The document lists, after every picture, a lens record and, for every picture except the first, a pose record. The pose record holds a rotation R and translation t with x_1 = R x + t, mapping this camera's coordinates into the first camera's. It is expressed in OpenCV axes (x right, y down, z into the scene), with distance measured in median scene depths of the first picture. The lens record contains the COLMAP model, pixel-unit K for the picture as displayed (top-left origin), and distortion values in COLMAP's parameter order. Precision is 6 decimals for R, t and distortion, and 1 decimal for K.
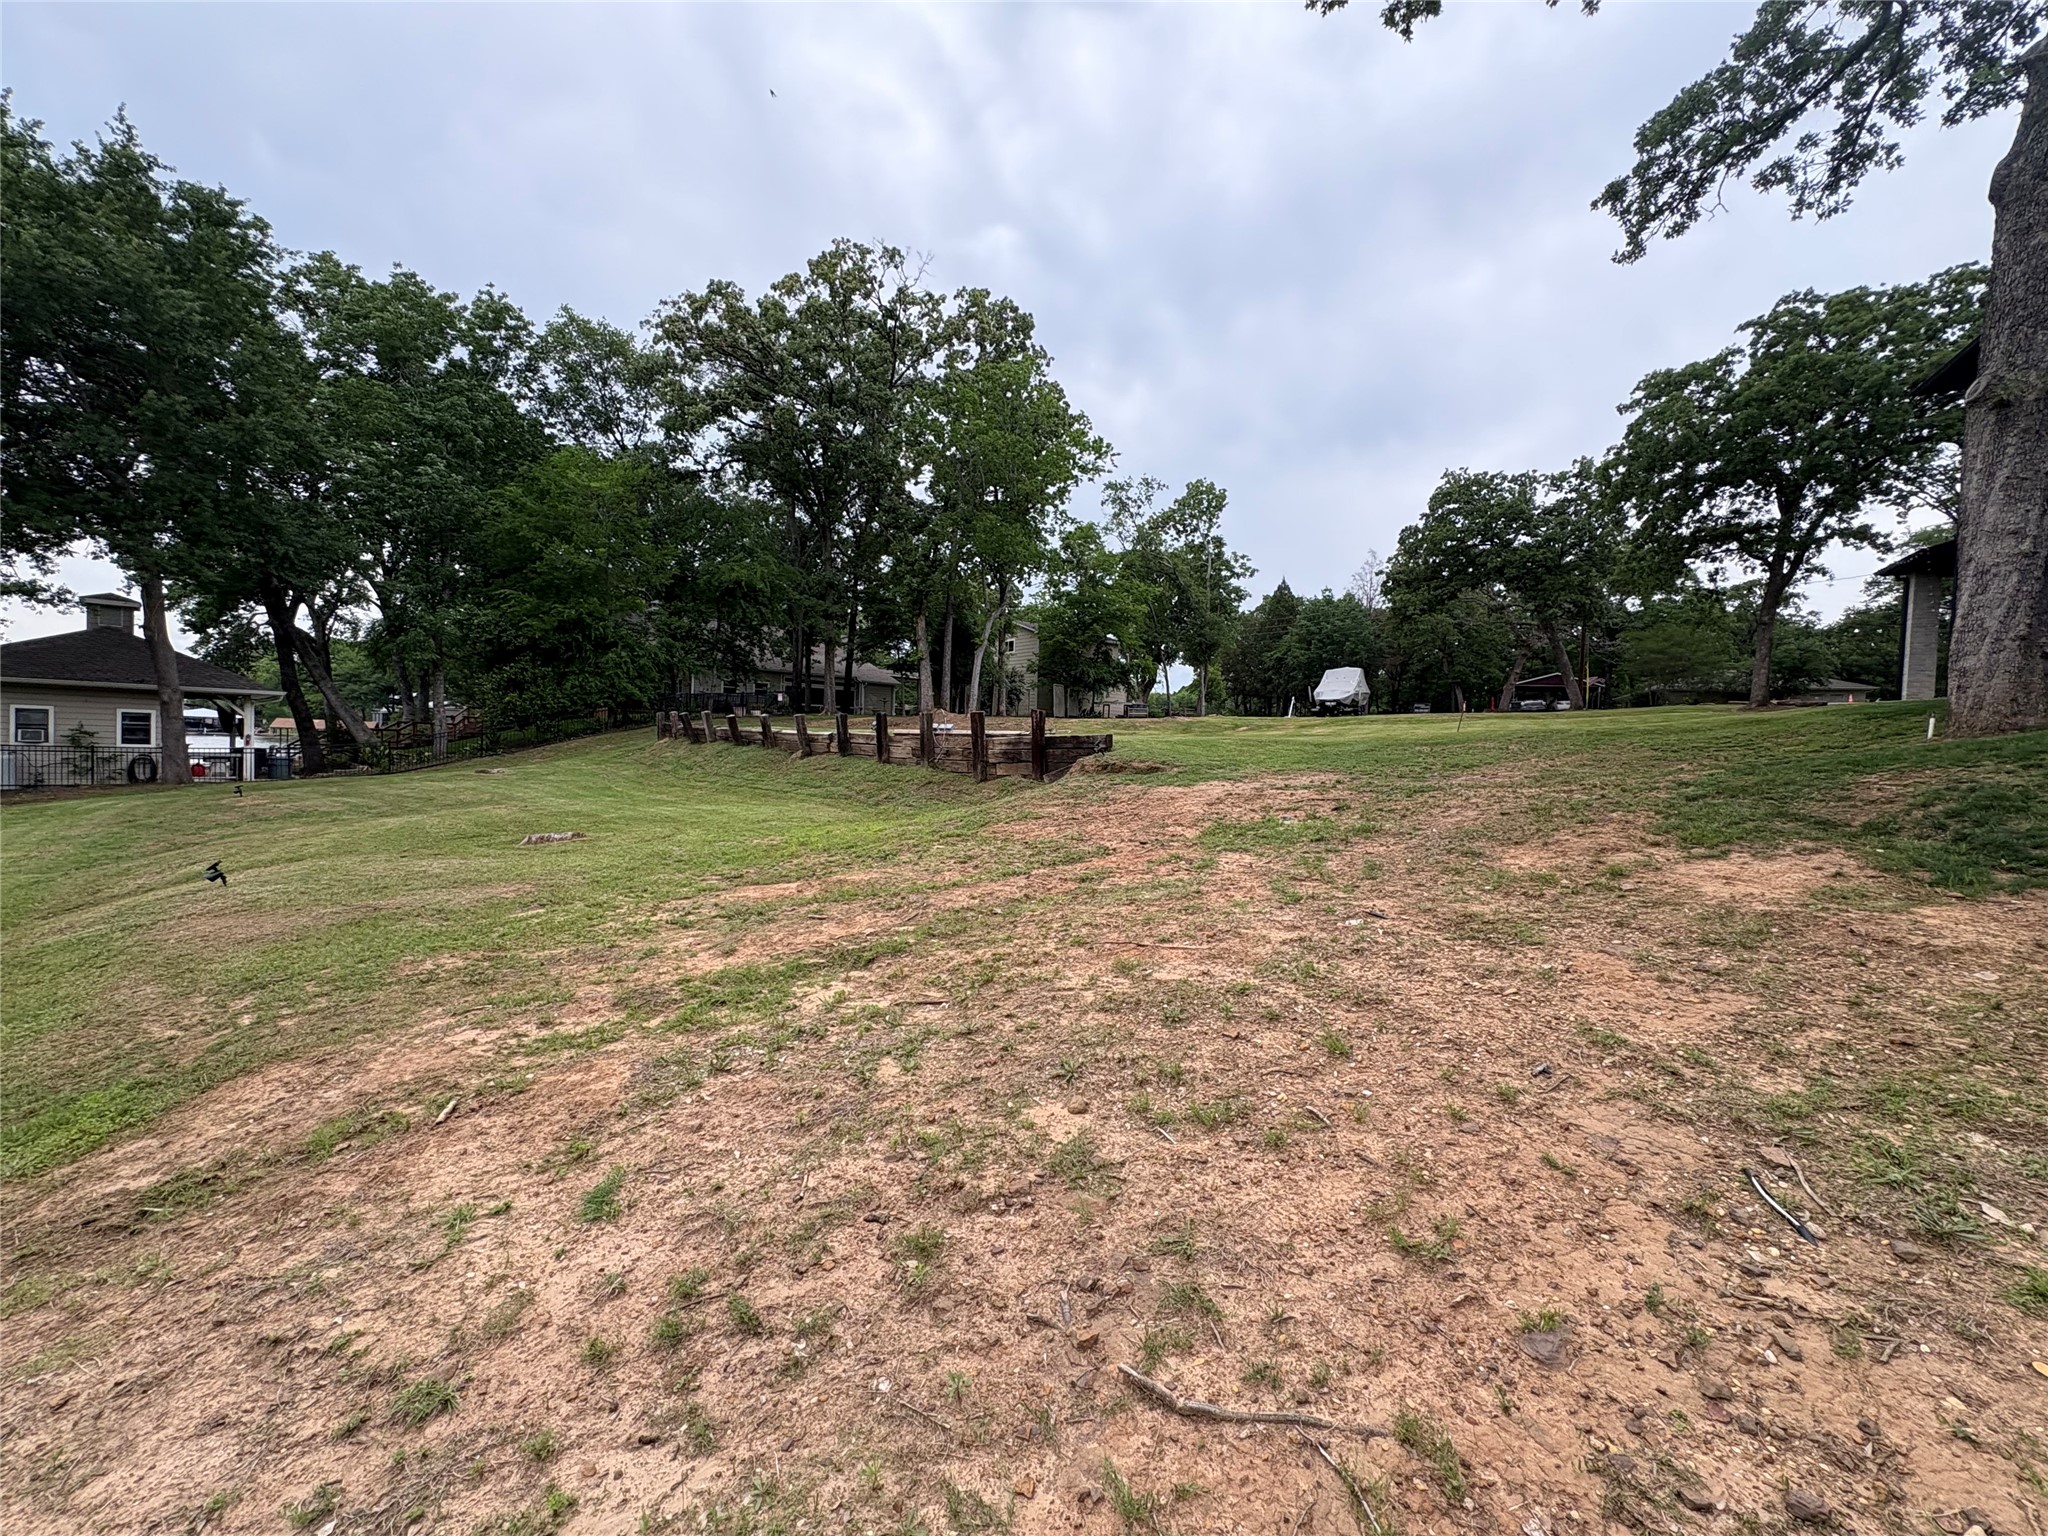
lens RADIAL K [[814.9, 0, 1026.4], [0, 814.9, 766.7], [0, 0, 1]] dist [-0.000810, 0.000295]
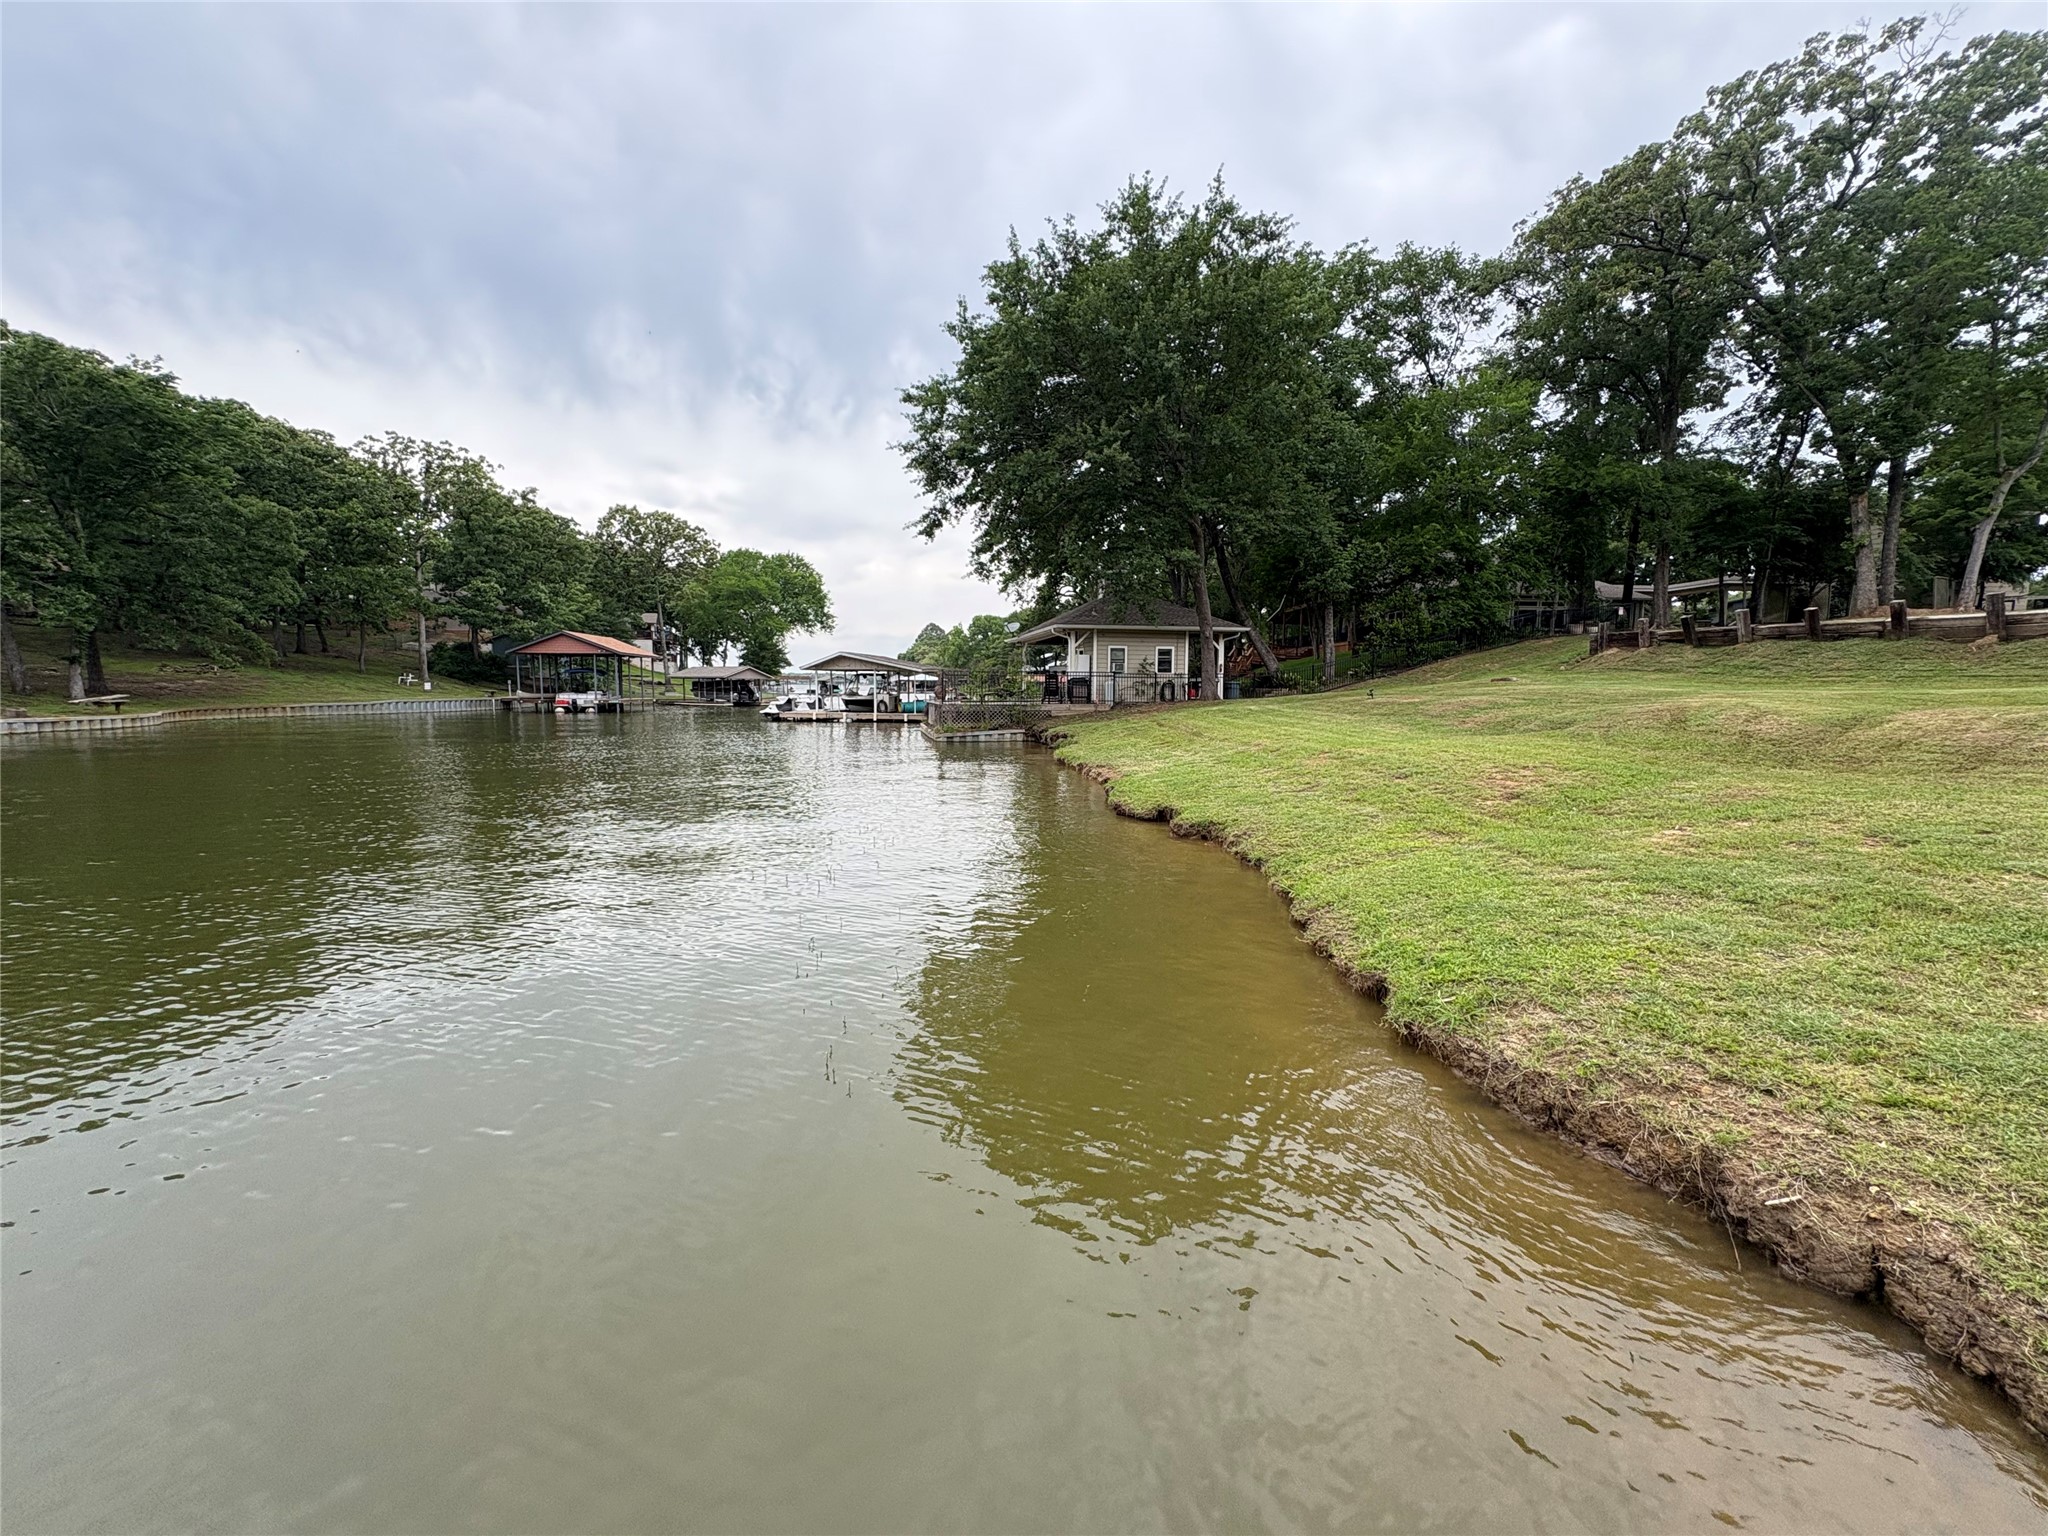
lens RADIAL K [[814.9, 0, 1026.4], [0, 814.9, 766.7], [0, 0, 1]] dist [-0.000810, 0.000295]
pose [[0.825883, 0.022014, -0.563411, -0.330520], [0.012905, 0.998238, 0.057921, 0.029123], [0.563693, -0.055107, 0.824144, -0.148726]]
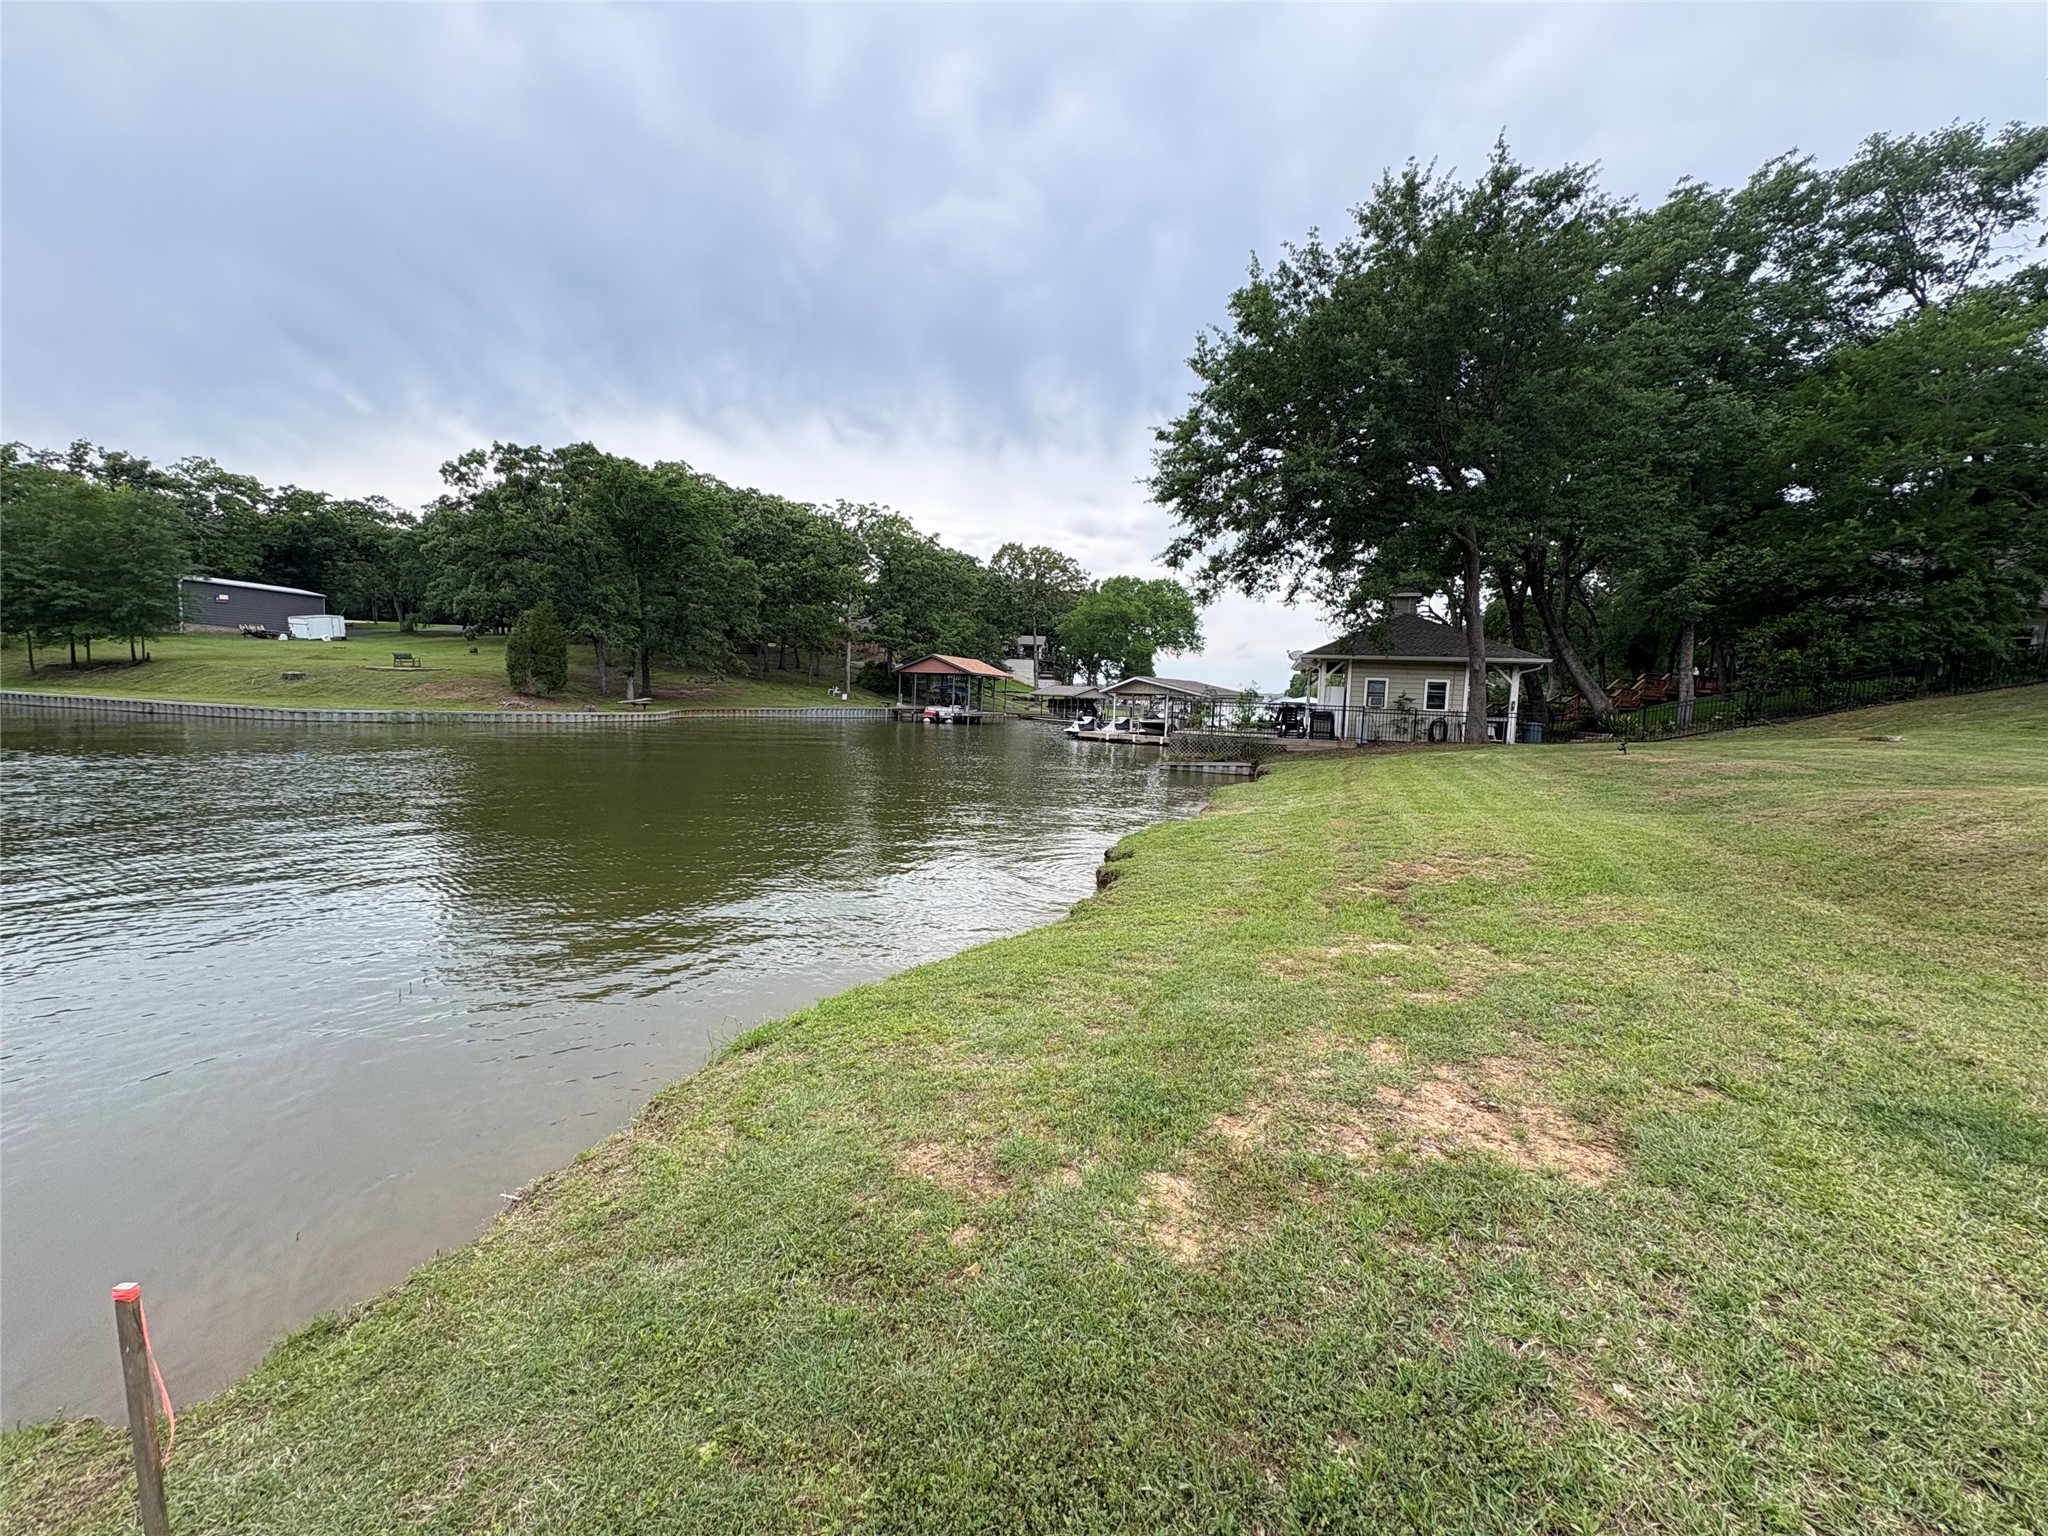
lens RADIAL K [[814.9, 0, 1026.4], [0, 814.9, 766.7], [0, 0, 1]] dist [-0.000810, 0.000295]
pose [[0.469660, 0.056599, -0.881031, -0.209888], [-0.041162, 0.998261, 0.042187, 0.018904], [0.881888, 0.016452, 0.471173, -0.043408]]
